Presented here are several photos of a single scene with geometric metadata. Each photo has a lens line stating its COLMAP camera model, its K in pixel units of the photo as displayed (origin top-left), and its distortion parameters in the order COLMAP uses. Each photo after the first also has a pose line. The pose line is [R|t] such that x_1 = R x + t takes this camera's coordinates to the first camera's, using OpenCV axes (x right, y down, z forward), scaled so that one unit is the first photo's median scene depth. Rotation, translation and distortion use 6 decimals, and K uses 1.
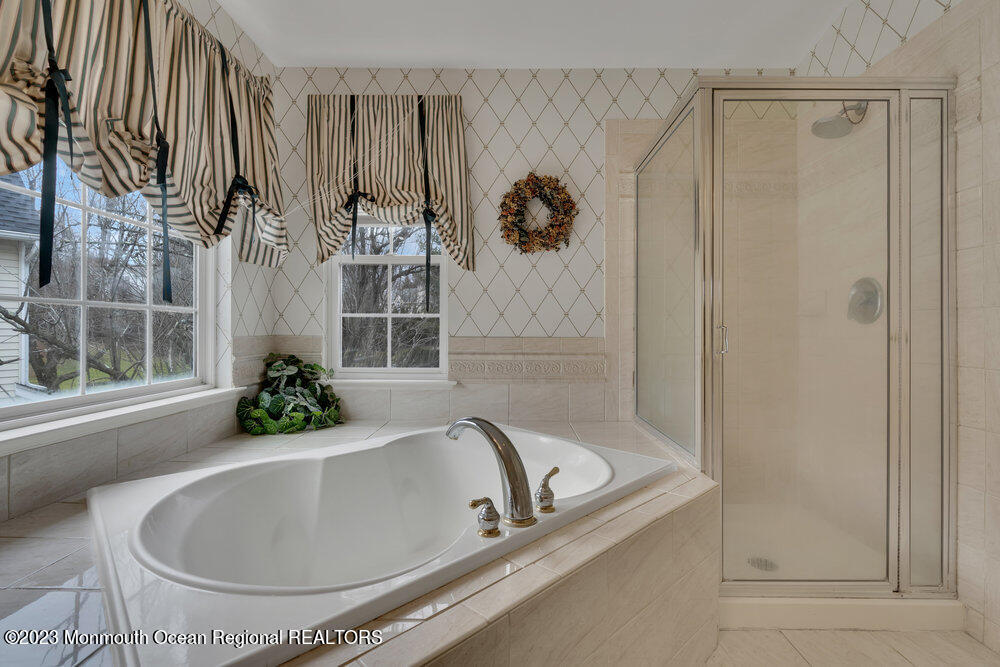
lens RADIAL K [[455.2, 0, 504.6], [0, 455.2, 332.2], [0, 0, 1]] dist [-0.013745, 0.006409]
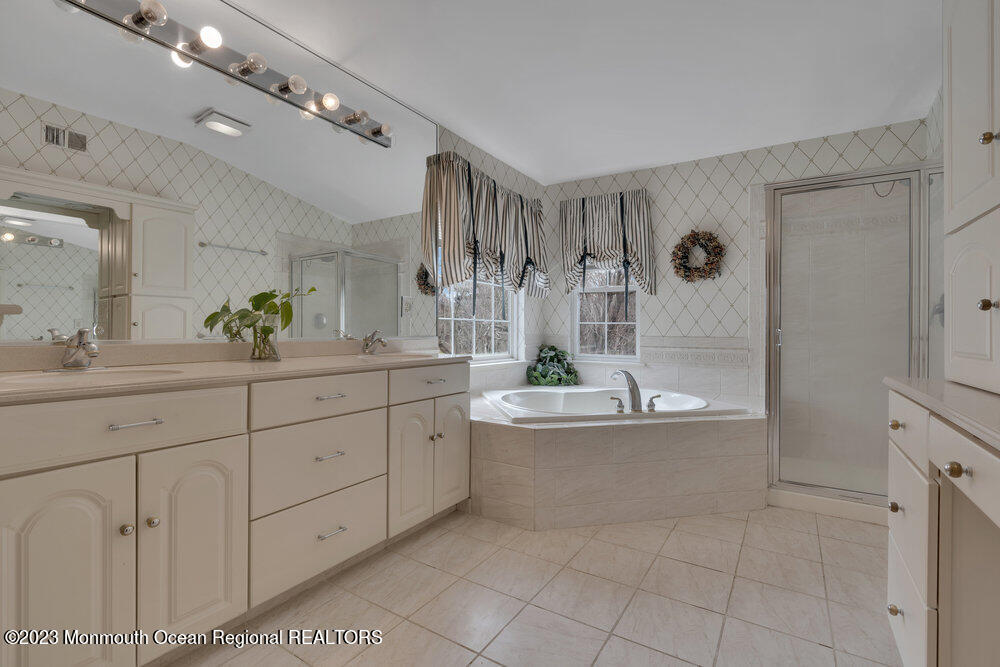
lens RADIAL K [[455.2, 0, 504.6], [0, 455.2, 332.2], [0, 0, 1]] dist [-0.013745, 0.006409]
pose [[0.852734, 0.001573, -0.522344, 0.331814], [-0.001214, 0.999999, 0.001030, -0.004687], [0.522345, -0.000245, 0.852734, -0.676571]]
